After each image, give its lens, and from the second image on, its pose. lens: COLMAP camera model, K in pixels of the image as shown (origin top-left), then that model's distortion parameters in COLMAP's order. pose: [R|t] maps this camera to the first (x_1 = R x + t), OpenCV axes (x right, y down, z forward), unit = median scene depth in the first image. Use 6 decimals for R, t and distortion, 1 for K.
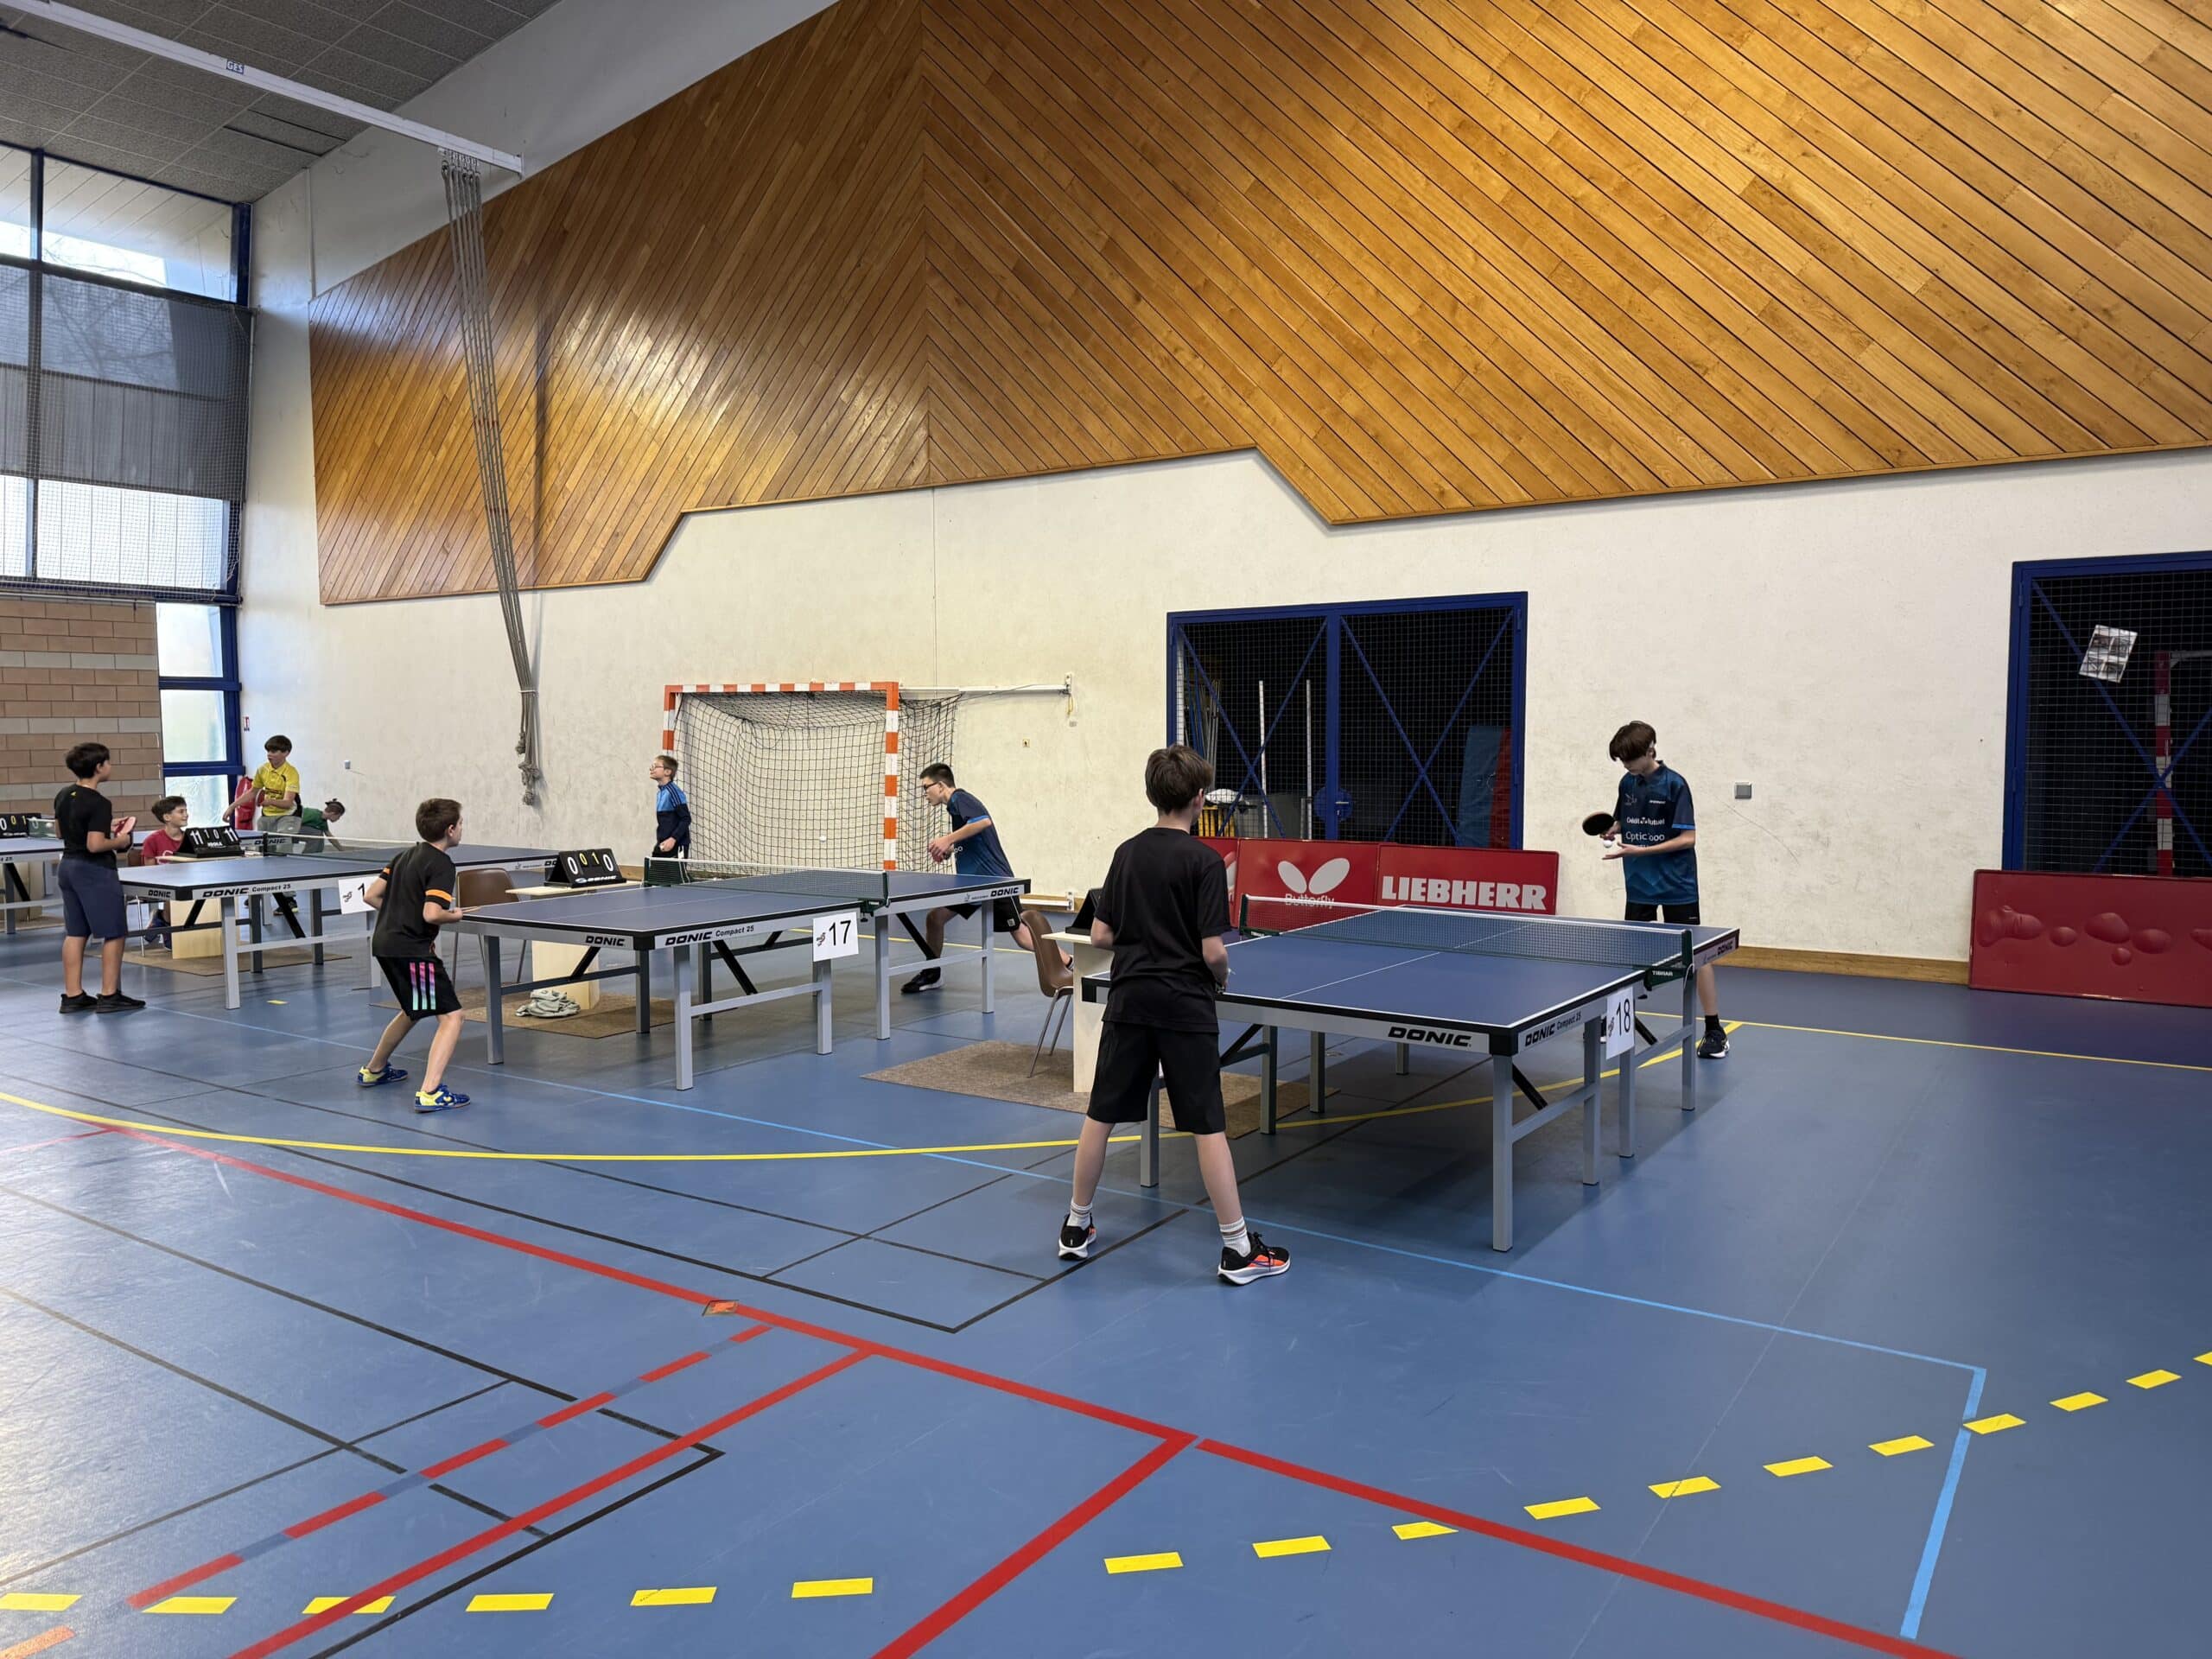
lens RADIAL K [[1553.7, 0, 1131.8], [0, 1553.7, 835.6], [0, 0, 1]] dist [0.034102, -0.037779]
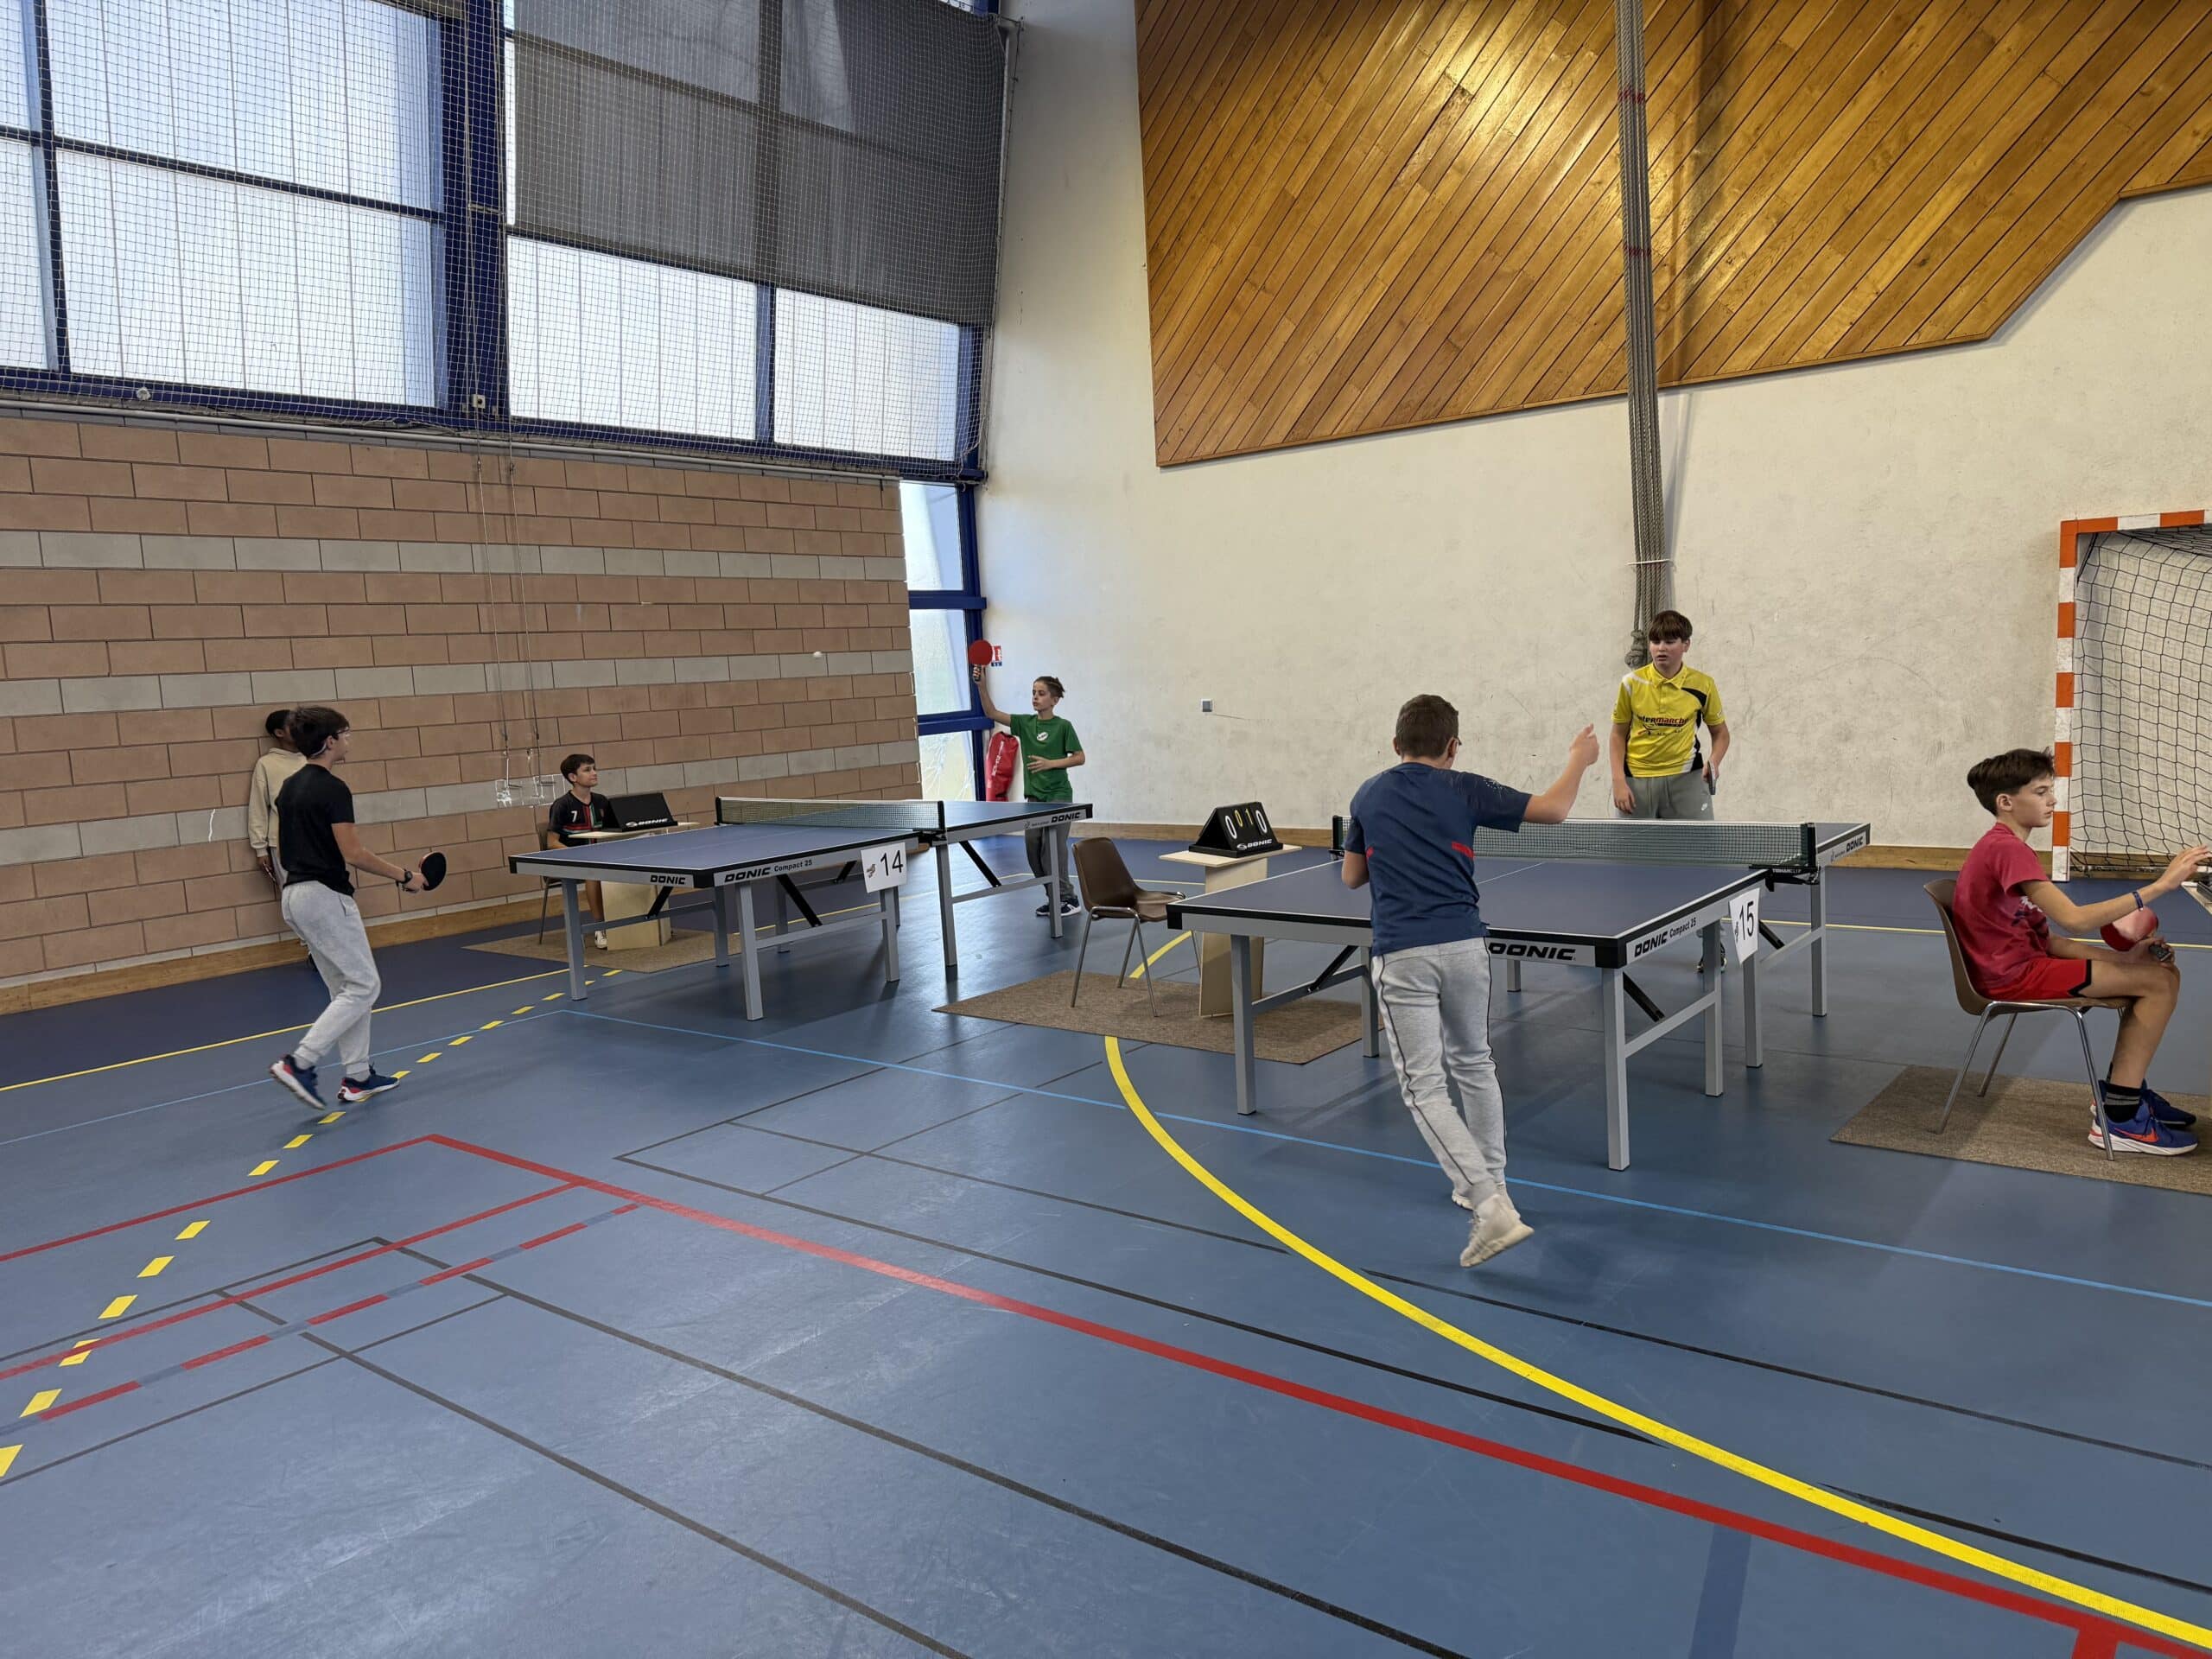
lens RADIAL K [[1553.7, 0, 1159.0], [0, 1553.7, 844.8], [0, 0, 1]] dist [0.034102, -0.037779]
pose [[0.995918, -0.041895, -0.079947, -0.496345], [0.045863, 0.997771, 0.048464, -0.019896], [0.077738, -0.051933, 0.995620, 0.352748]]
